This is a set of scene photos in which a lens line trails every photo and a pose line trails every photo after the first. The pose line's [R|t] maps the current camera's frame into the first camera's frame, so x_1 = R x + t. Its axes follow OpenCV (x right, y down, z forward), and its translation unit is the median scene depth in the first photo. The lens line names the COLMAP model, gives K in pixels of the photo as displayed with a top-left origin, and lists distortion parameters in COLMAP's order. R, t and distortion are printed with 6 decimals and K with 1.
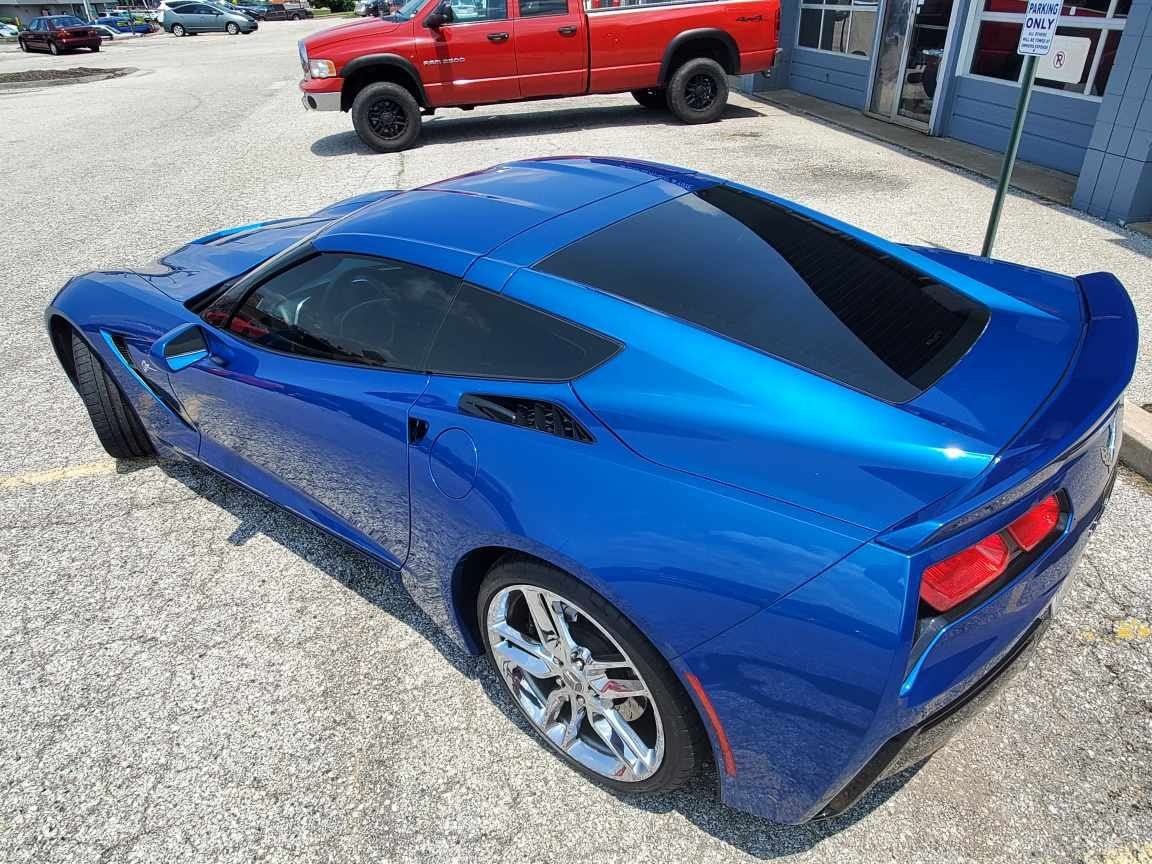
lens RADIAL K [[750.0, 0, 577.4], [0, 750.0, 431.7], [0, 0, 1]] dist [0.004029, -0.002315]
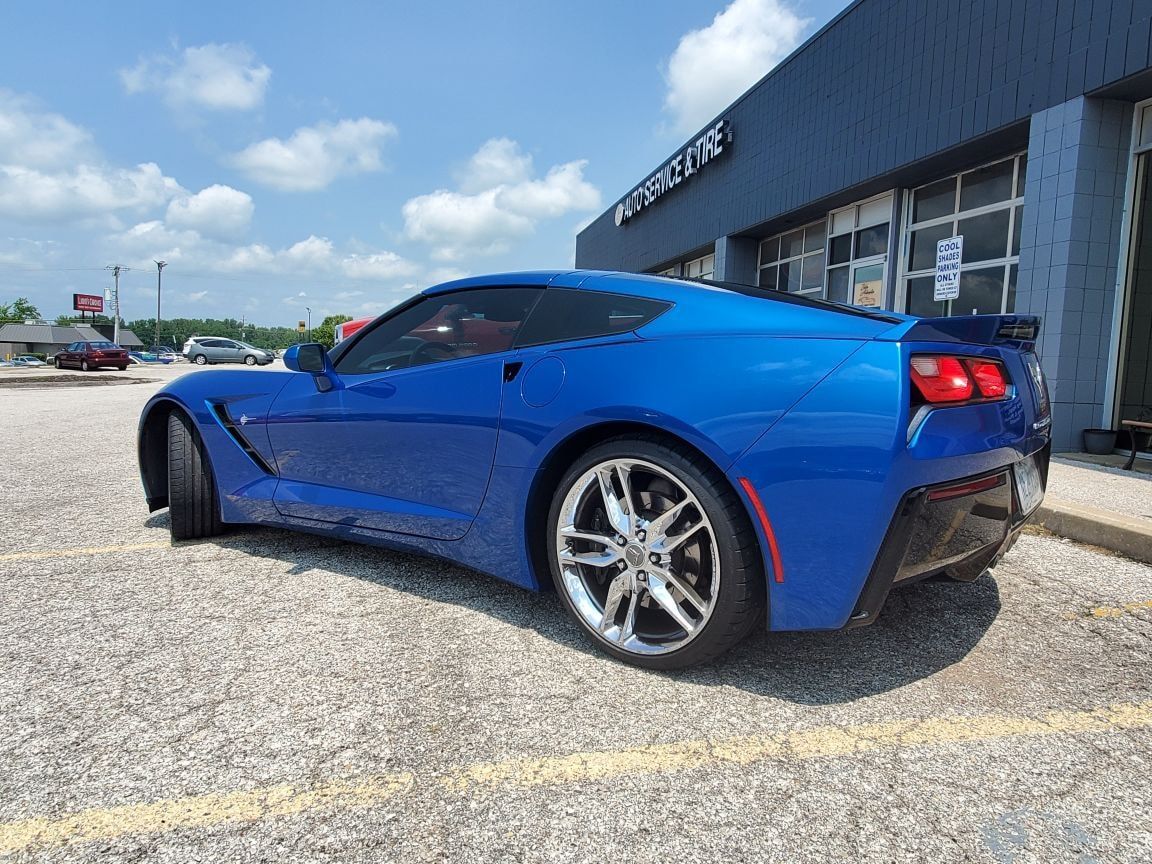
lens RADIAL K [[750.0, 0, 575.2], [0, 750.0, 432.9], [0, 0, 1]] dist [0.004029, -0.002315]
pose [[0.998668, 0.044033, 0.026913, -0.115894], [-0.029374, 0.913805, -0.405089, 0.527373], [-0.042430, 0.403759, 0.913881, -0.124471]]
